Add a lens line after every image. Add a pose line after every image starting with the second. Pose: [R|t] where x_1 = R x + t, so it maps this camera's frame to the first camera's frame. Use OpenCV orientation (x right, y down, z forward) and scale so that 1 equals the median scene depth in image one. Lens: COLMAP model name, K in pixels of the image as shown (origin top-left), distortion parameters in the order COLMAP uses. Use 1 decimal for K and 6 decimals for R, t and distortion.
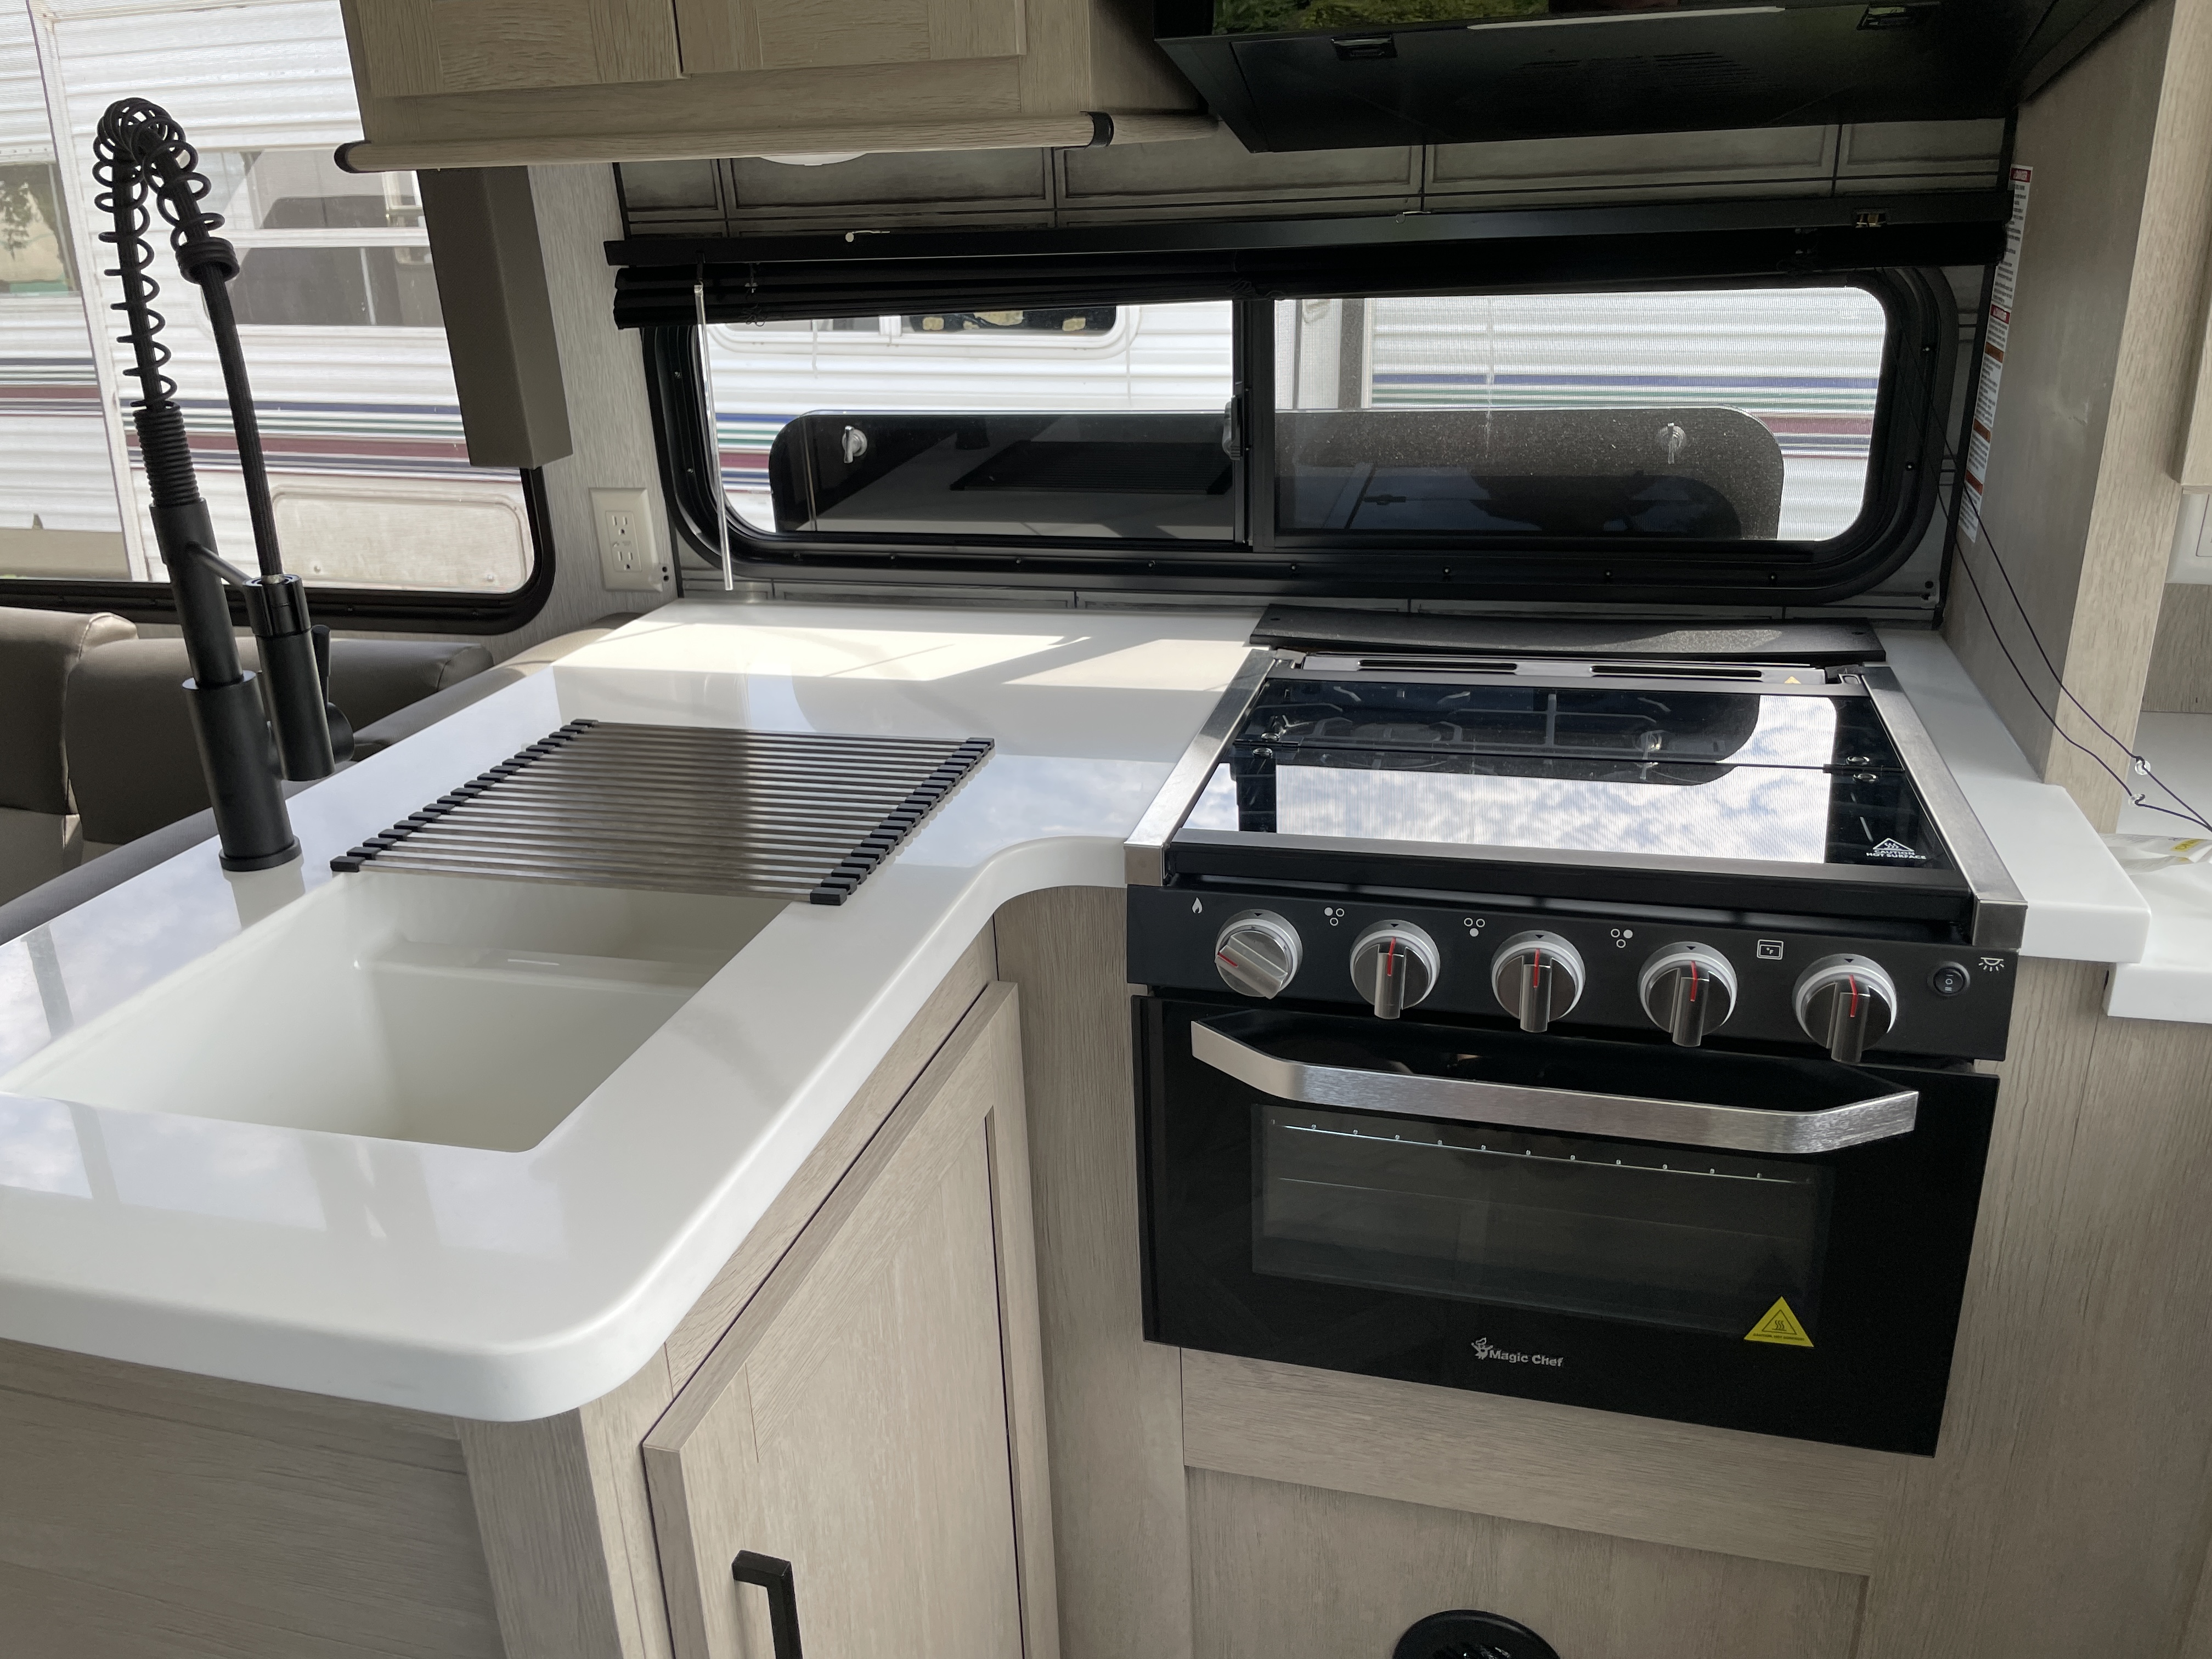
lens RADIAL K [[1695.5, 0, 1079.3], [0, 1695.5, 818.4], [0, 0, 1]] dist [0.086624, -0.129765]
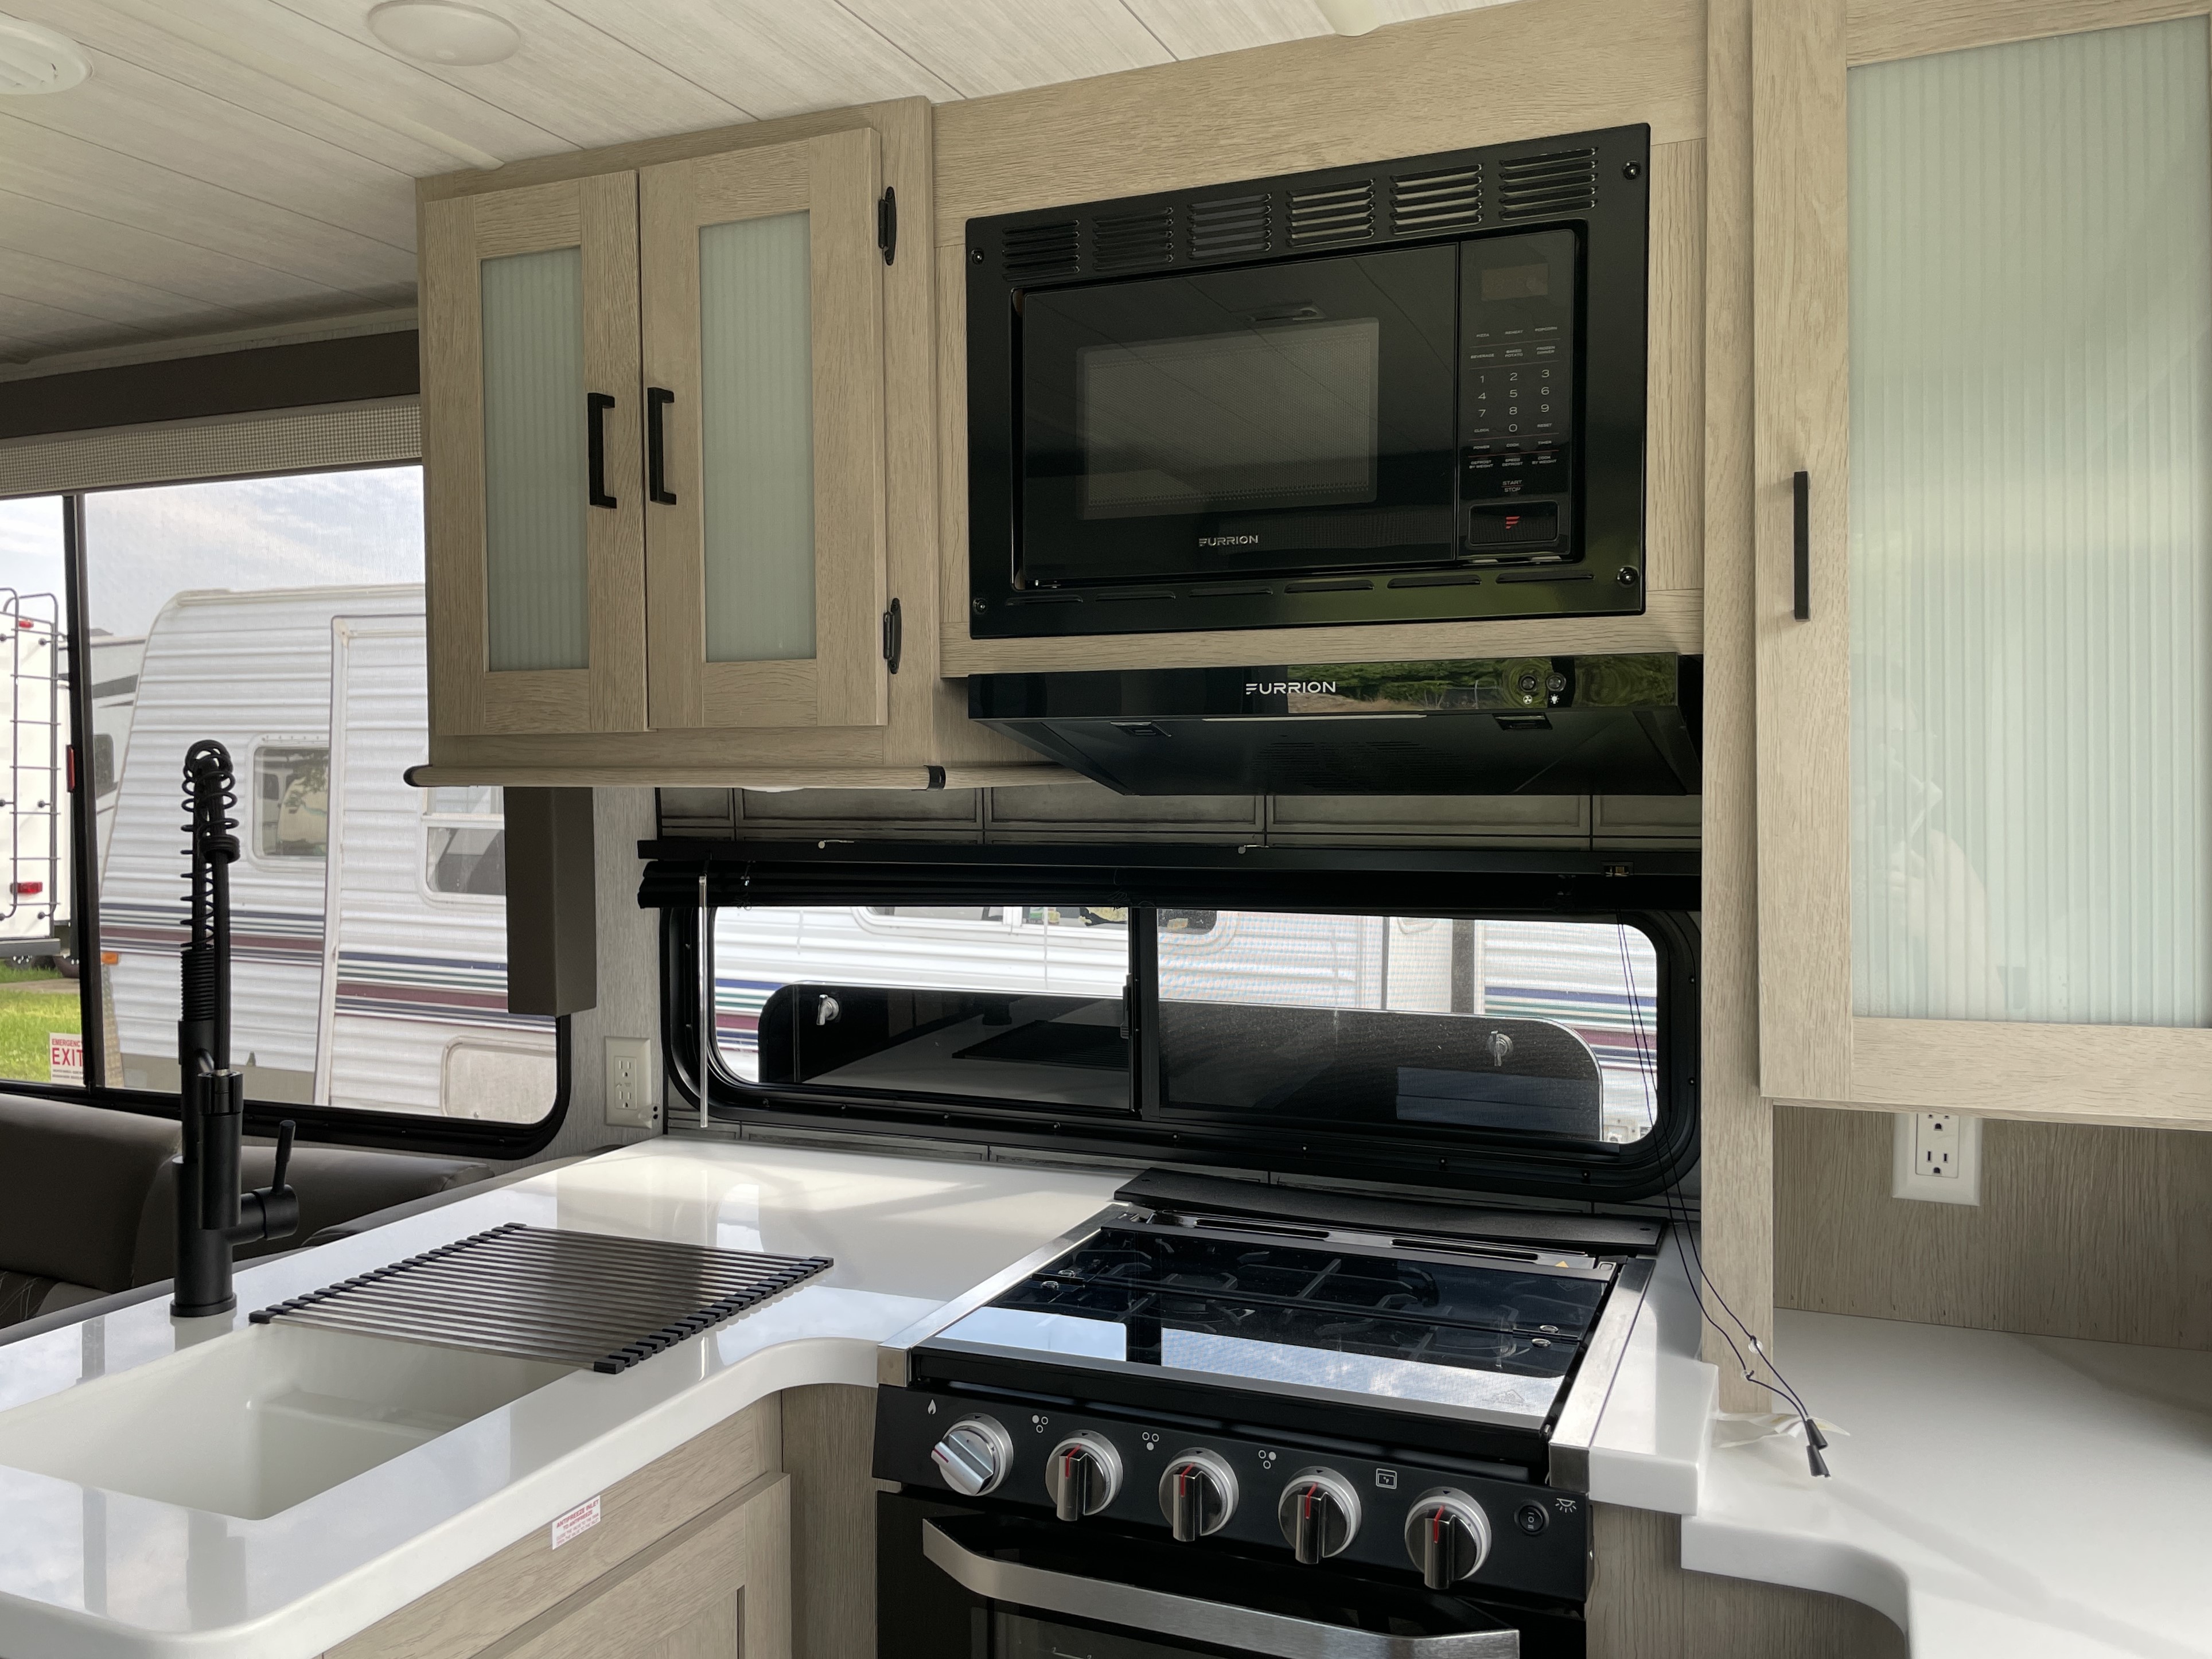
lens RADIAL K [[1781.8, 0, 1084.6], [0, 1781.8, 799.0], [0, 0, 1]] dist [0.086935, -0.142068]
pose [[0.989858, 0.038531, -0.136737, 0.246805], [-0.083105, 0.937697, -0.337370, 0.051587], [0.115219, 0.345312, 0.931388, -0.203050]]
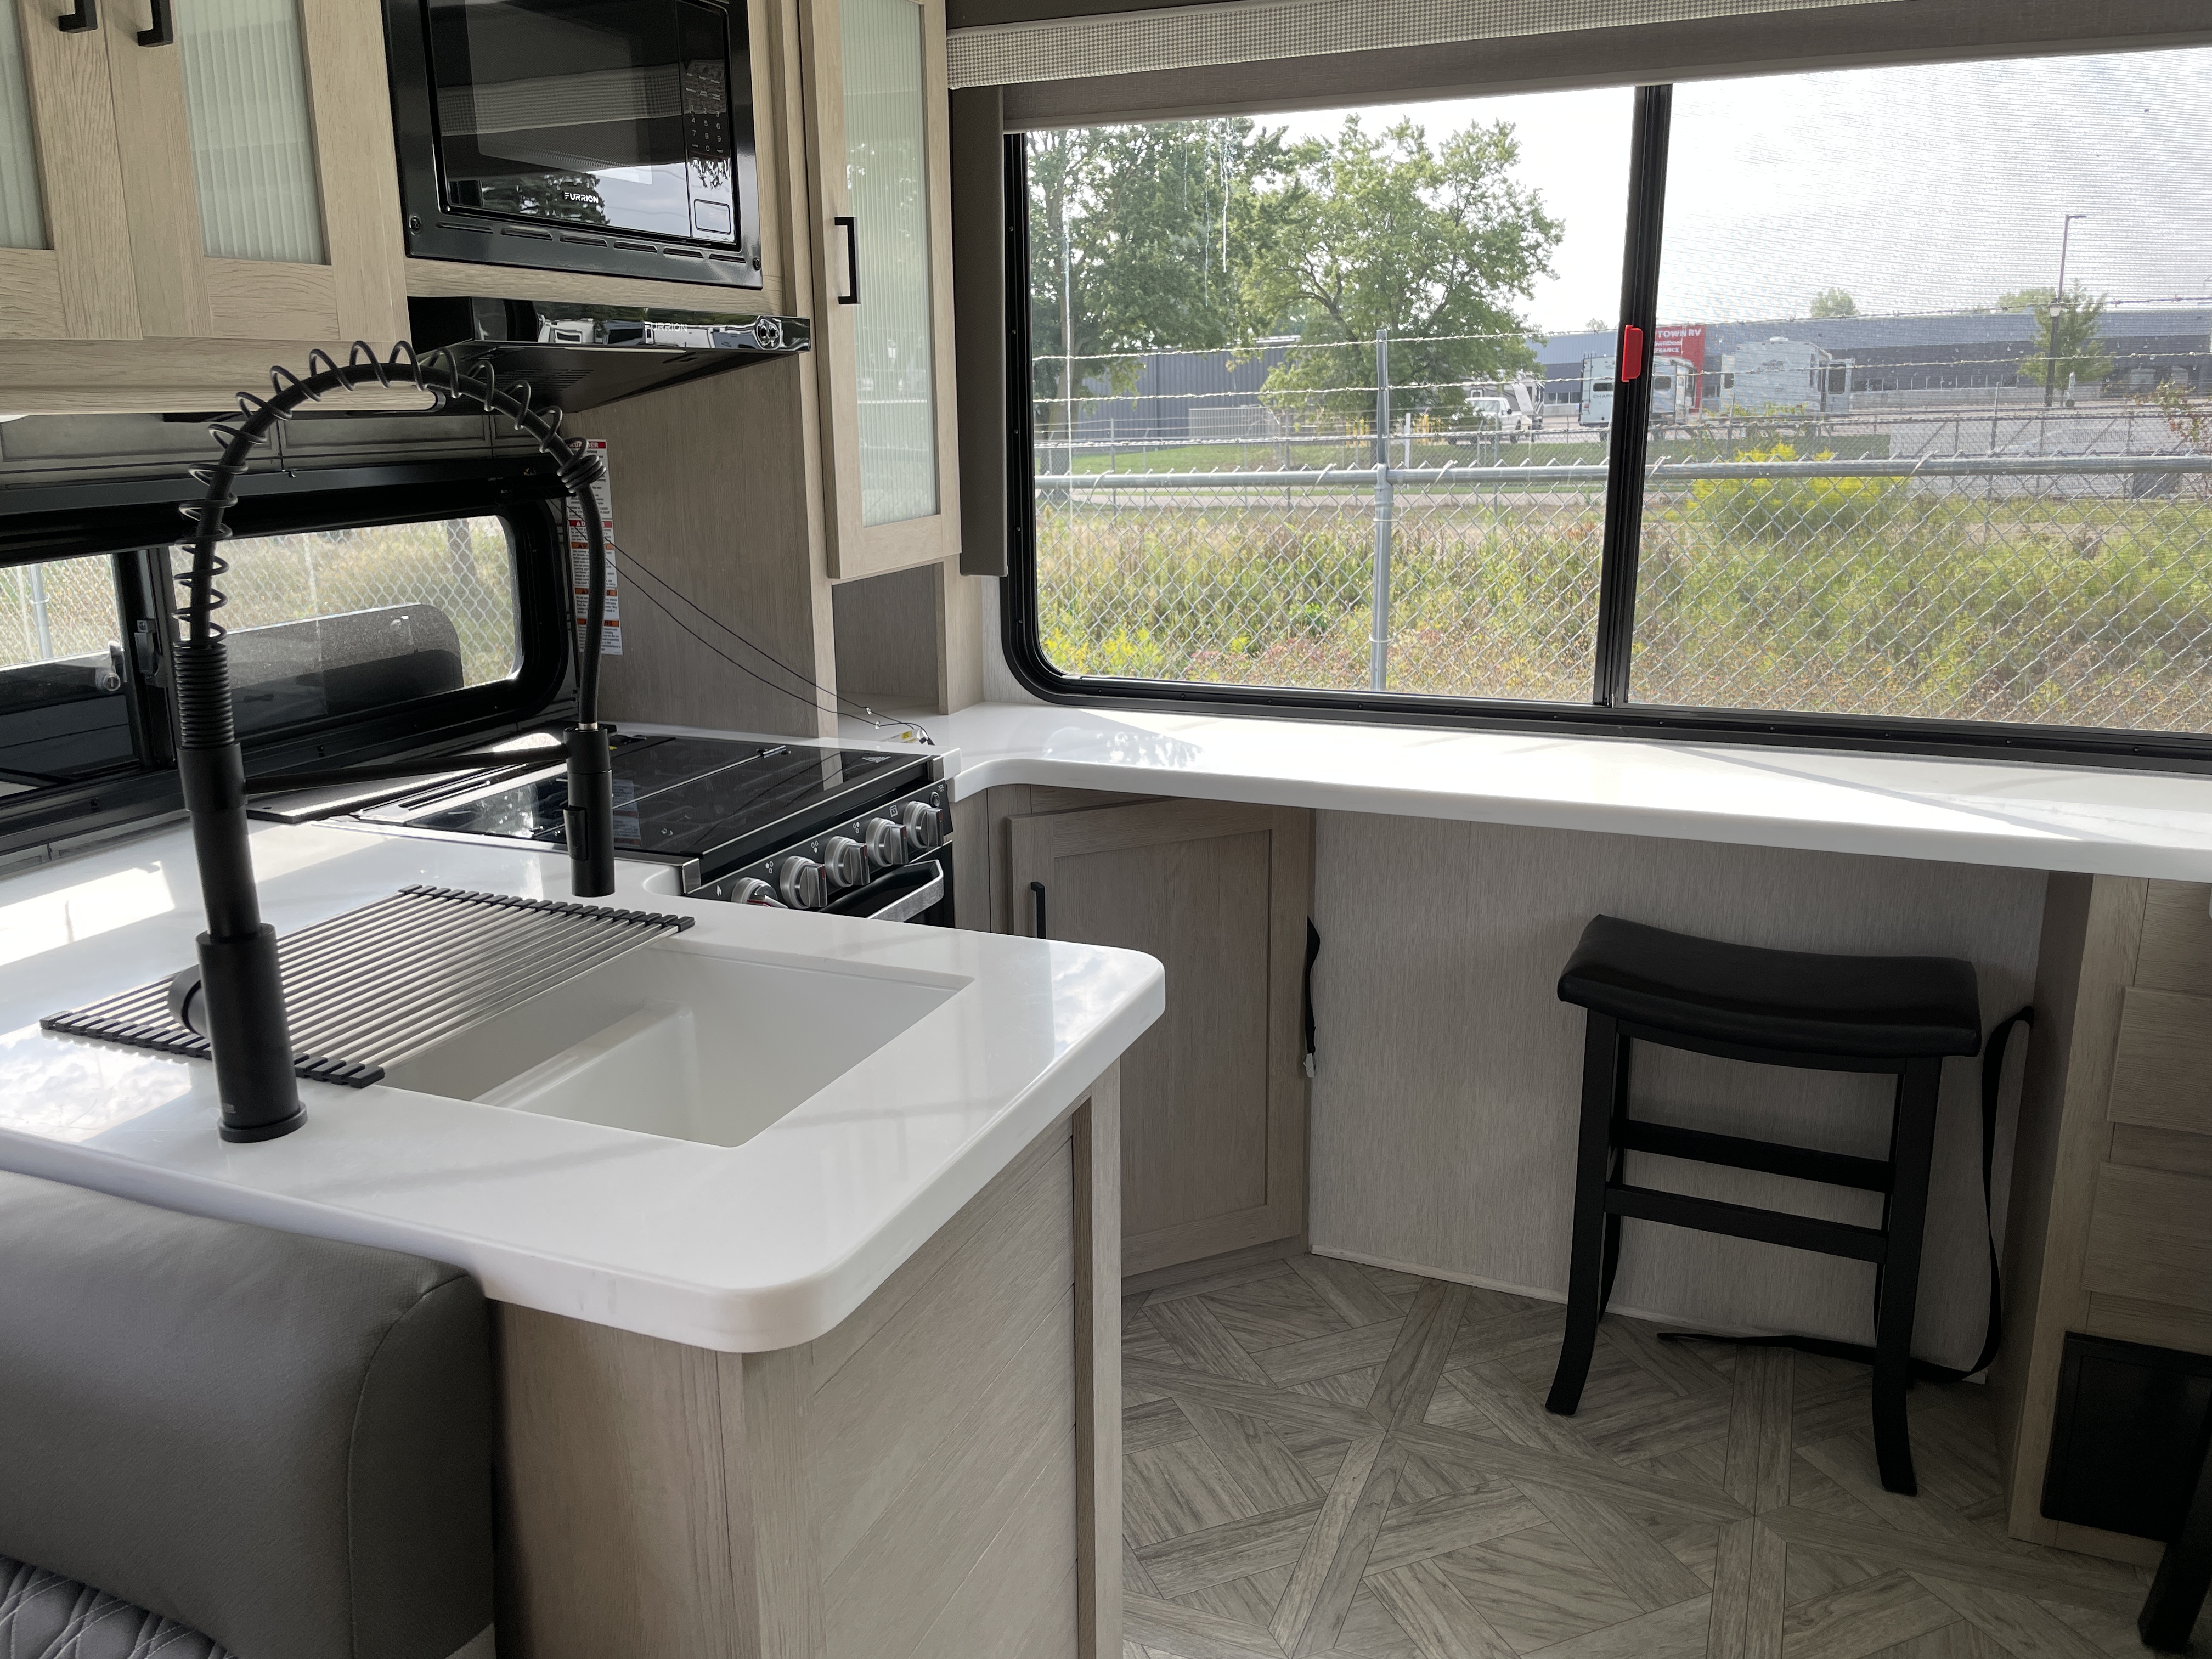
lens RADIAL K [[1695.5, 0, 1079.3], [0, 1695.5, 818.4], [0, 0, 1]] dist [0.086624, -0.129765]
pose [[0.132914, -0.201974, 0.970330, -1.023143], [0.369148, 0.918665, 0.140654, -0.077661], [-0.919817, 0.339500, 0.196662, 0.293661]]
